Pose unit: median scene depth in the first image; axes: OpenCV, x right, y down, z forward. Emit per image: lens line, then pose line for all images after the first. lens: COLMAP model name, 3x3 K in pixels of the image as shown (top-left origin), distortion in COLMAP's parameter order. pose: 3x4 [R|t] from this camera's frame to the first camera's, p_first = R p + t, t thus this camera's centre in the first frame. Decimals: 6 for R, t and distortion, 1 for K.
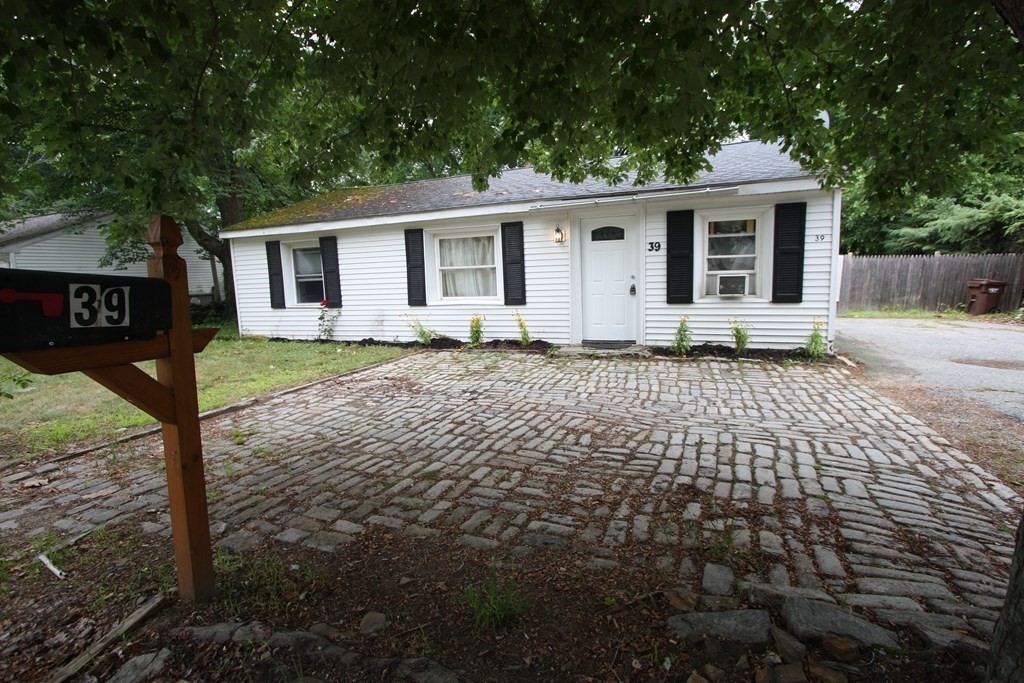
lens RADIAL K [[468.7, 0, 515.4], [0, 468.7, 338.8], [0, 0, 1]] dist [-0.019523, 0.000274]
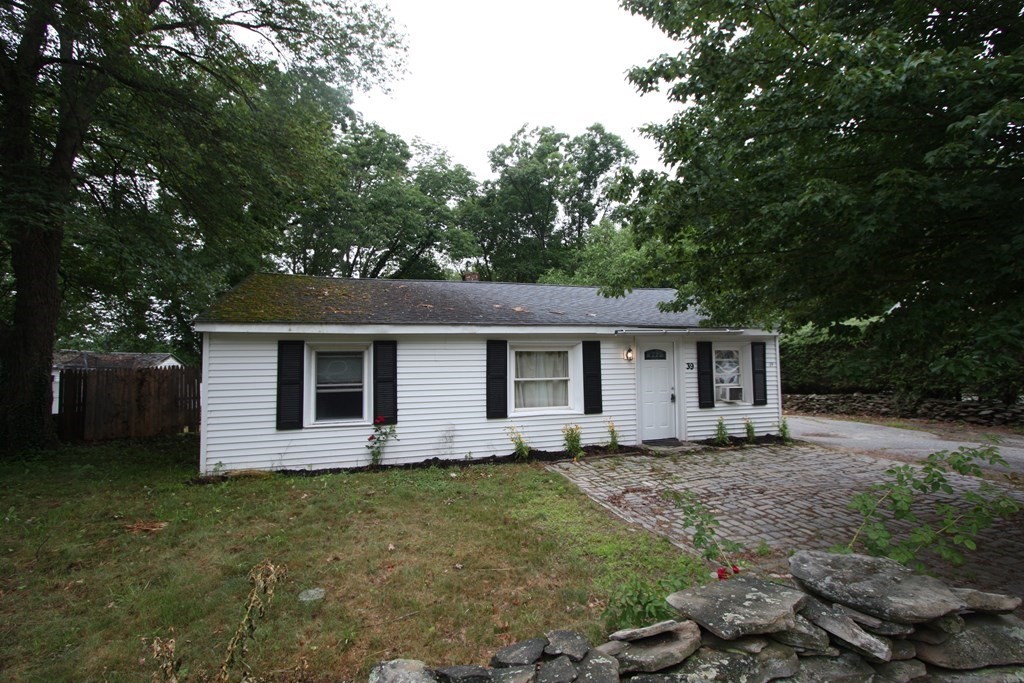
lens RADIAL K [[468.7, 0, 515.4], [0, 468.7, 338.8], [0, 0, 1]] dist [-0.019523, 0.000274]
pose [[0.788701, 0.056826, 0.612145, -0.799488], [0.069844, 0.980990, -0.181055, -0.054817], [-0.610797, 0.185553, 0.769739, 0.210342]]
